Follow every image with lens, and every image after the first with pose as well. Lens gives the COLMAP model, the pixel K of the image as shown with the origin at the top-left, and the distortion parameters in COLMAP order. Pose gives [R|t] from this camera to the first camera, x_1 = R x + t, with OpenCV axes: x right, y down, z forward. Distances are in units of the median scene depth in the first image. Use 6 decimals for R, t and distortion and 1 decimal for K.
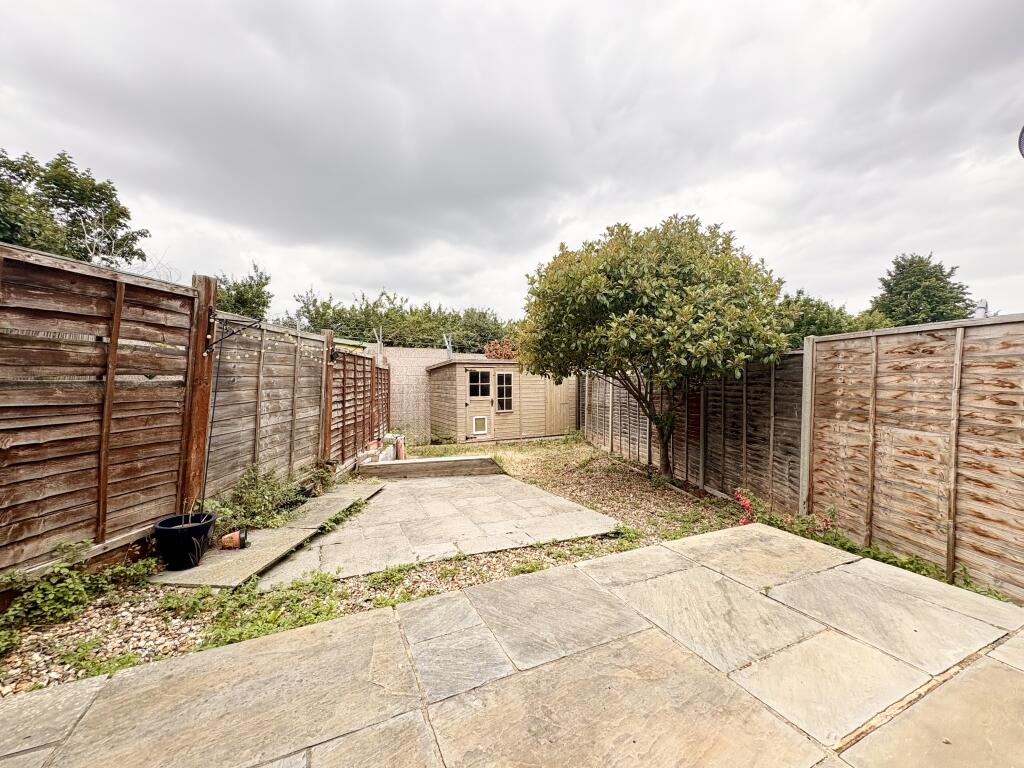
lens RADIAL K [[408.3, 0, 511.5], [0, 408.3, 385.2], [0, 0, 1]] dist [0.002761, 0.000339]
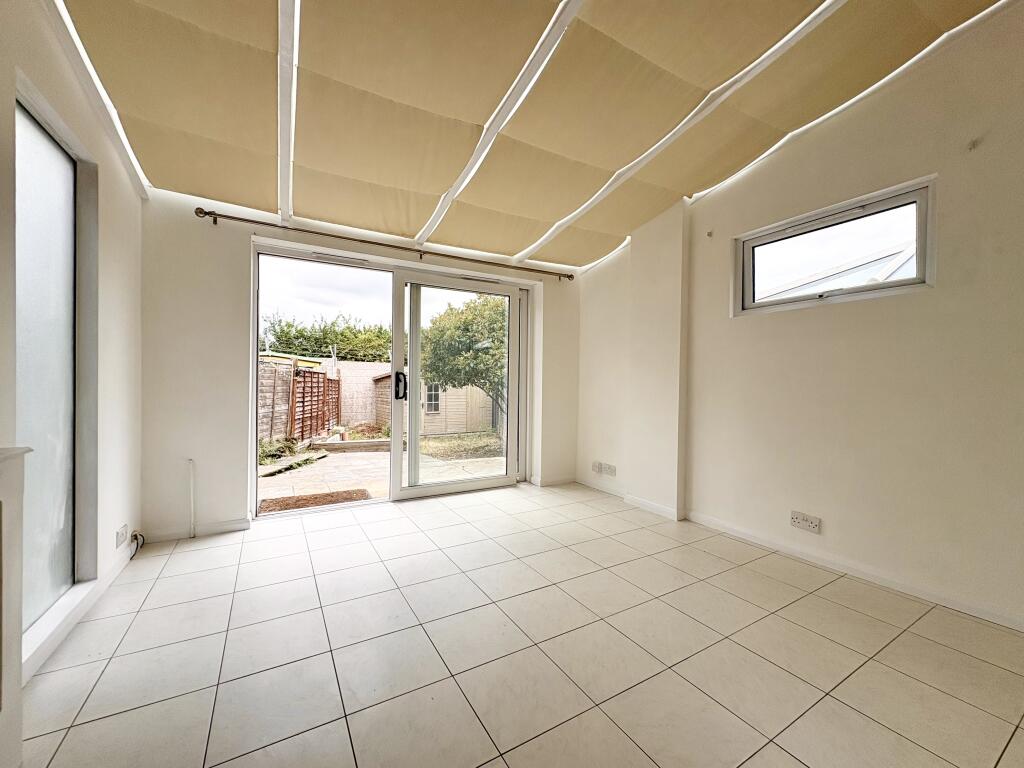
lens RADIAL K [[408.3, 0, 511.5], [0, 408.3, 385.2], [0, 0, 1]] dist [0.002761, 0.000339]
pose [[0.996763, 0.008320, 0.079968, 0.264238], [-0.006809, 0.999793, -0.019149, 0.001003], [-0.080111, 0.018542, 0.996613, -0.641989]]
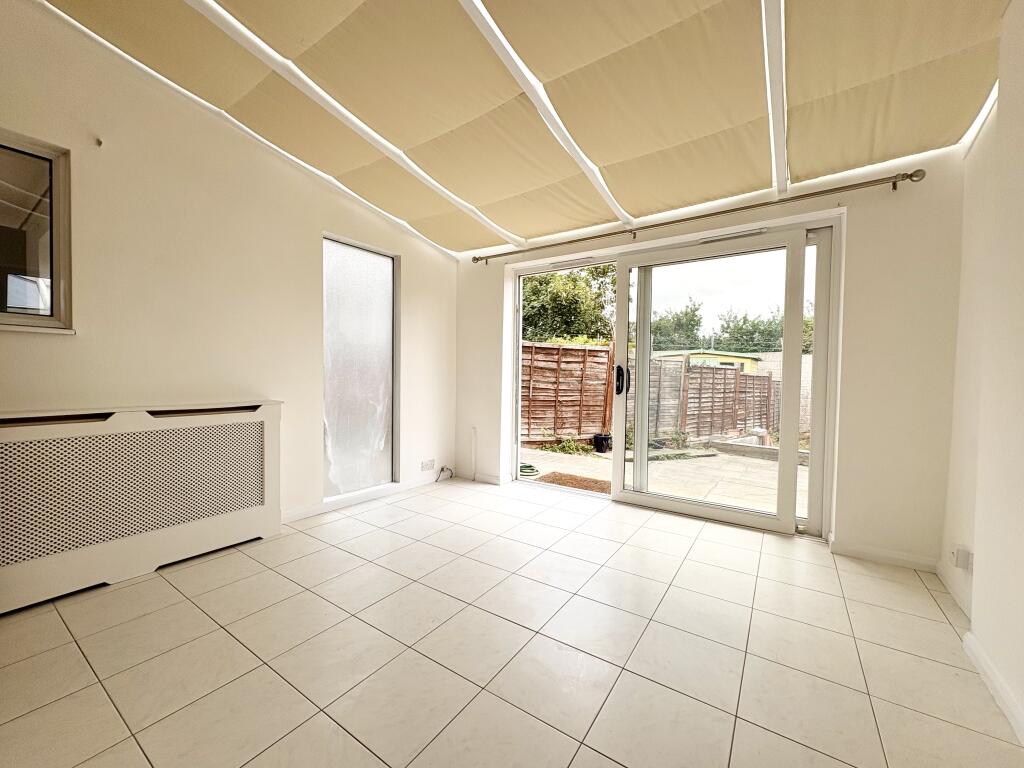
lens RADIAL K [[408.3, 0, 511.5], [0, 408.3, 385.2], [0, 0, 1]] dist [0.002761, 0.000339]
pose [[0.502438, 0.028307, -0.864150, 0.592060], [-0.034050, 0.999336, 0.012938, -0.004628], [0.863943, 0.022924, 0.503068, -0.424649]]
